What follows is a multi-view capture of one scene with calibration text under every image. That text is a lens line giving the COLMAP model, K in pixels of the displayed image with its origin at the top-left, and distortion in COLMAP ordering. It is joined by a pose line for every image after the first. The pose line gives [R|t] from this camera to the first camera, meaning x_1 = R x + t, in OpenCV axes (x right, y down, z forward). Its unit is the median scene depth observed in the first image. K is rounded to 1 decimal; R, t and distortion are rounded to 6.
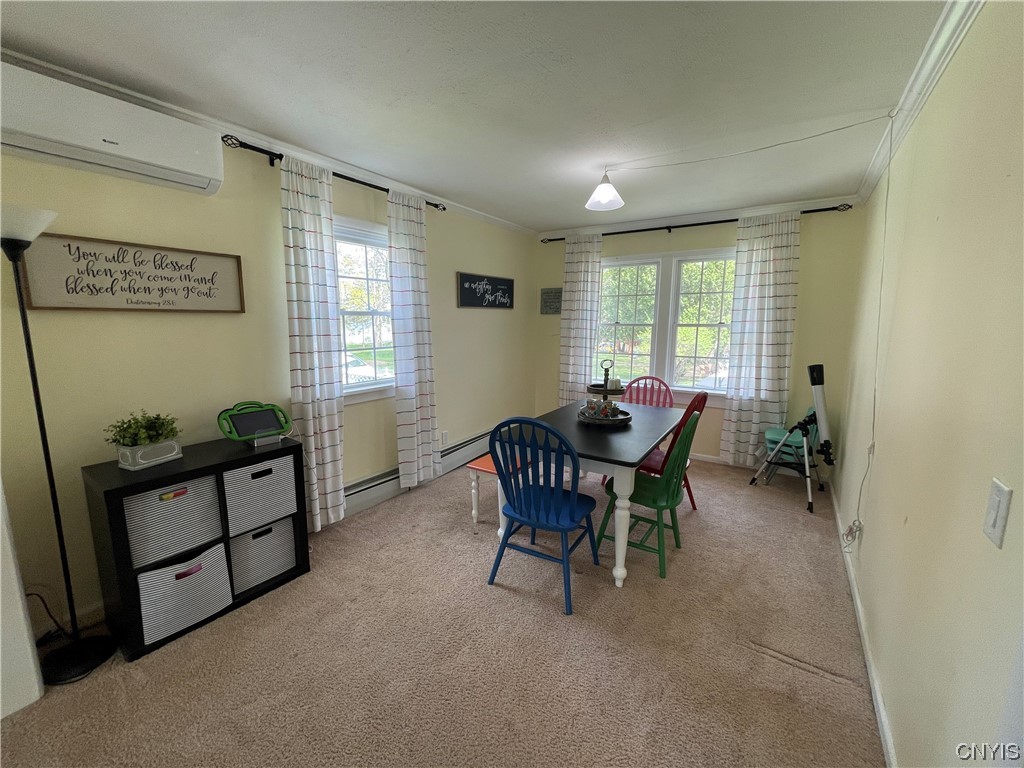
lens RADIAL K [[412.8, 0, 511.2], [0, 412.8, 383.1], [0, 0, 1]] dist [-0.008425, 0.000196]
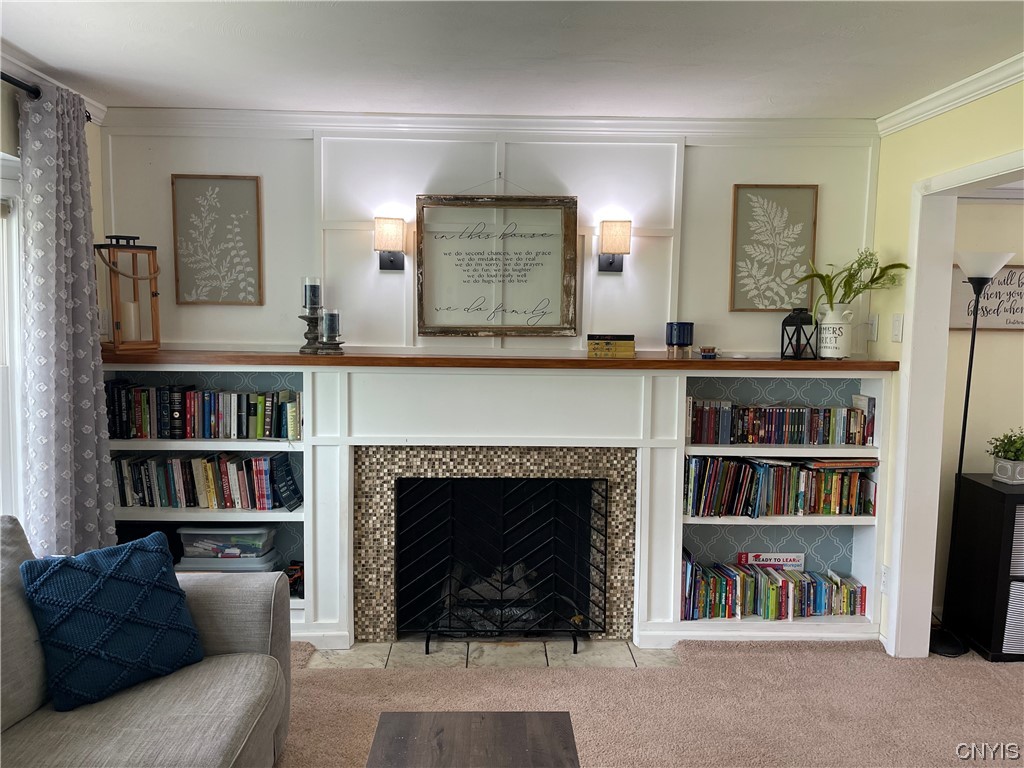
lens RADIAL K [[767.8, 0, 512.4], [0, 767.8, 393.3], [0, 0, 1]] dist [0.041753, -0.022041]
pose [[0.579567, 0.077751, -0.811207, -0.052768], [-0.129520, 0.991574, 0.002503, 0.112459], [0.804566, 0.103617, 0.584754, -0.941256]]
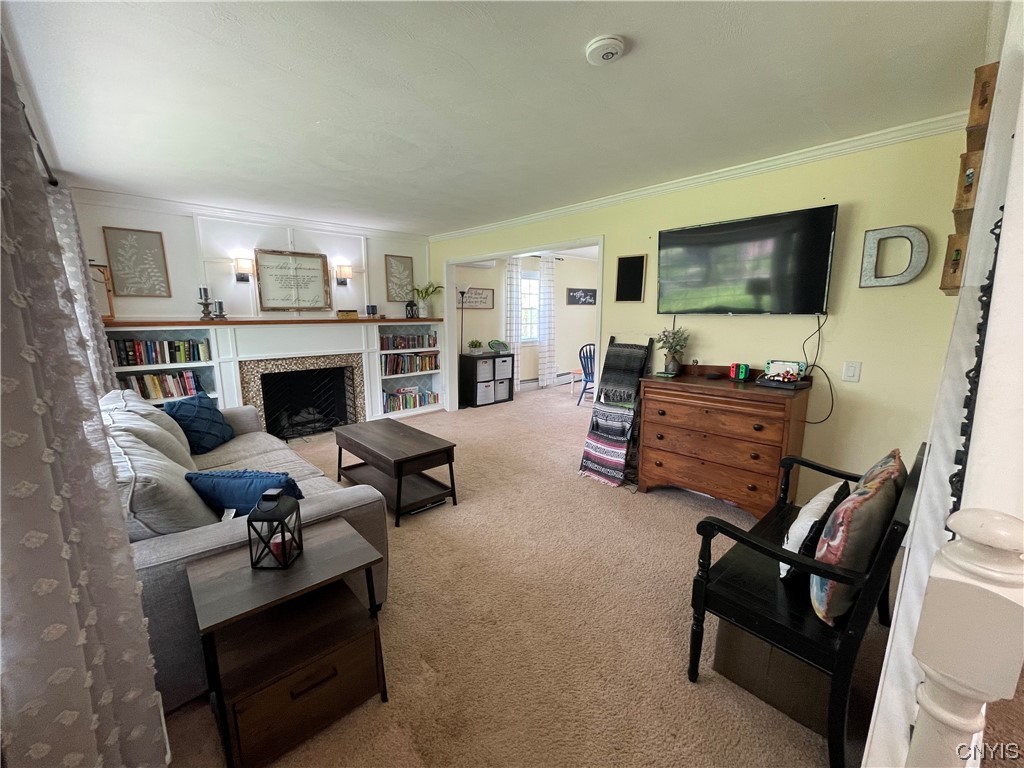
lens RADIAL K [[412.8, 0, 505.9], [0, 412.8, 387.9], [0, 0, 1]] dist [-0.008425, 0.000196]
pose [[0.970952, 0.042466, -0.235476, 0.130579], [-0.034771, 0.998720, 0.036735, 0.274646], [0.236735, -0.027480, 0.971186, -1.812659]]
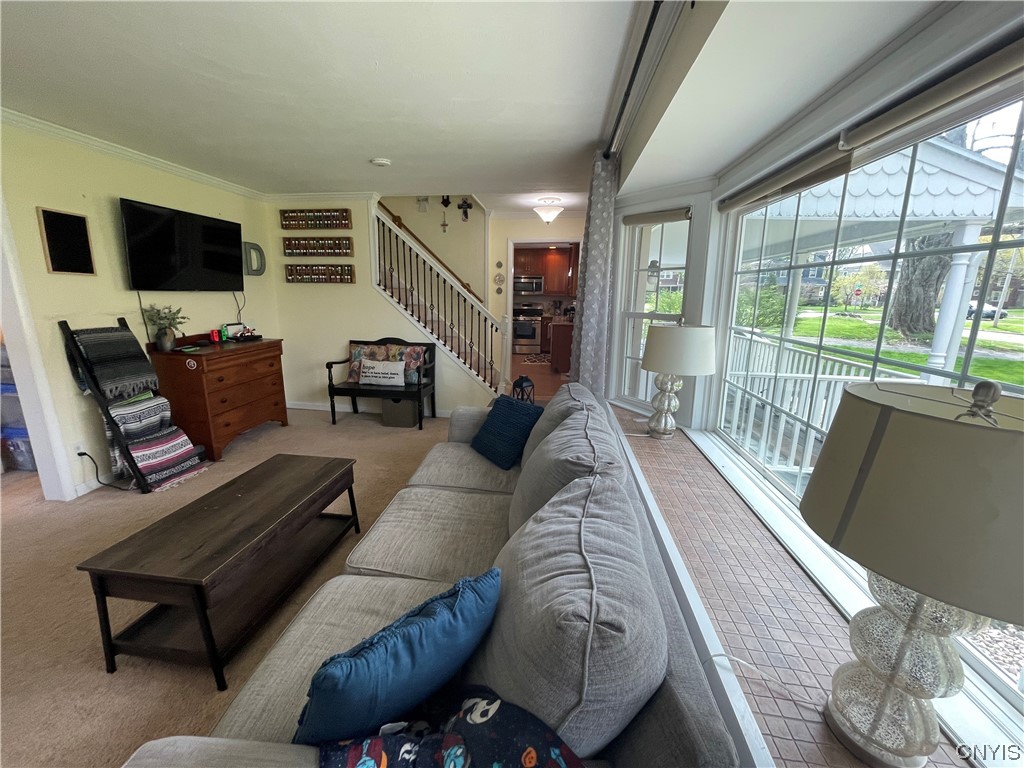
lens RADIAL K [[412.8, 0, 505.2], [0, 412.8, 383.5], [0, 0, 1]] dist [-0.008425, 0.000196]
pose [[-0.429199, -0.200436, 0.880689, -1.484874], [0.117995, 0.954267, 0.274685, 0.109236], [-0.895469, 0.221811, -0.385920, -0.736885]]
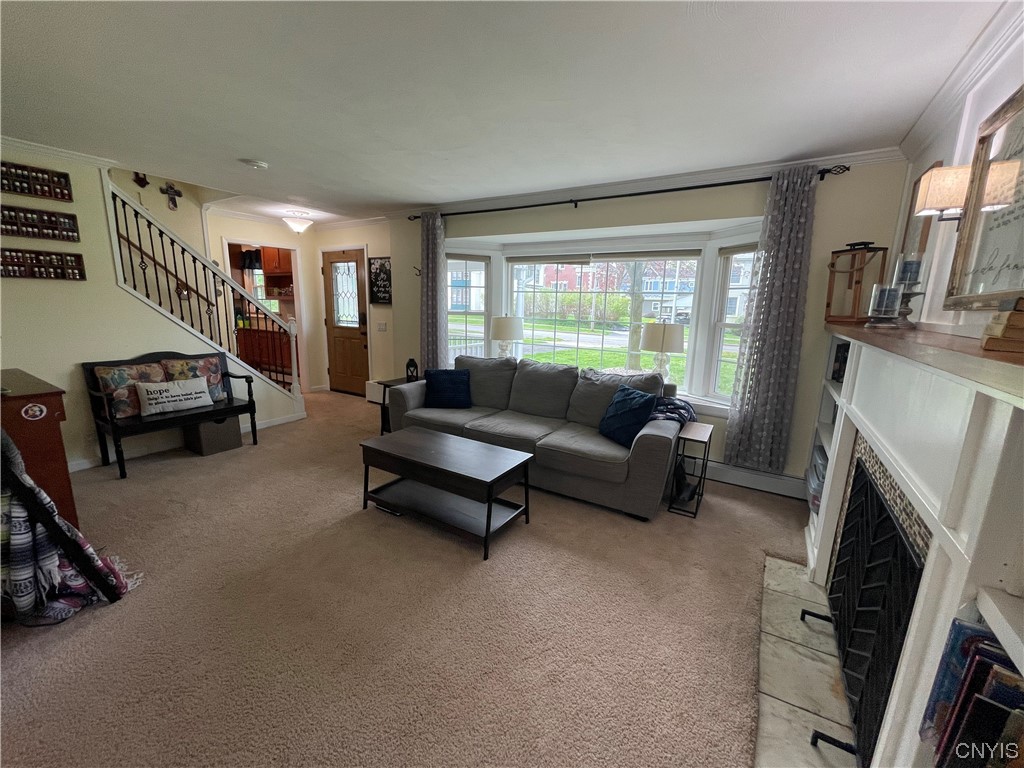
lens RADIAL K [[412.8, 0, 509.7], [0, 412.8, 382.8], [0, 0, 1]] dist [-0.008425, 0.000196]
pose [[-0.999517, -0.022588, -0.021337, -0.725387], [-0.028359, 0.943791, 0.329324, -0.065625], [0.012699, 0.329770, -0.943976, 0.500503]]
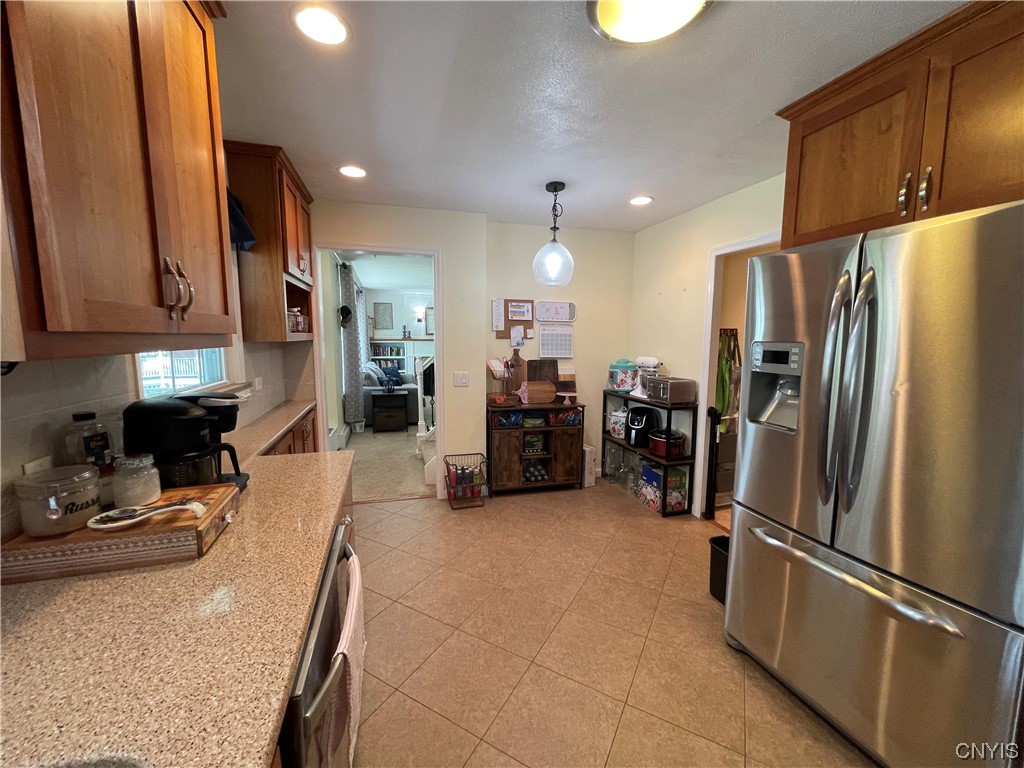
lens RADIAL K [[412.8, 0, 509.1], [0, 412.8, 381.0], [0, 0, 1]] dist [-0.008425, 0.000196]
pose [[0.752167, 0.074281, -0.654773, 2.058106], [-0.099438, 0.995043, -0.001346, 0.421053], [0.651427, 0.066122, 0.755824, -2.851637]]
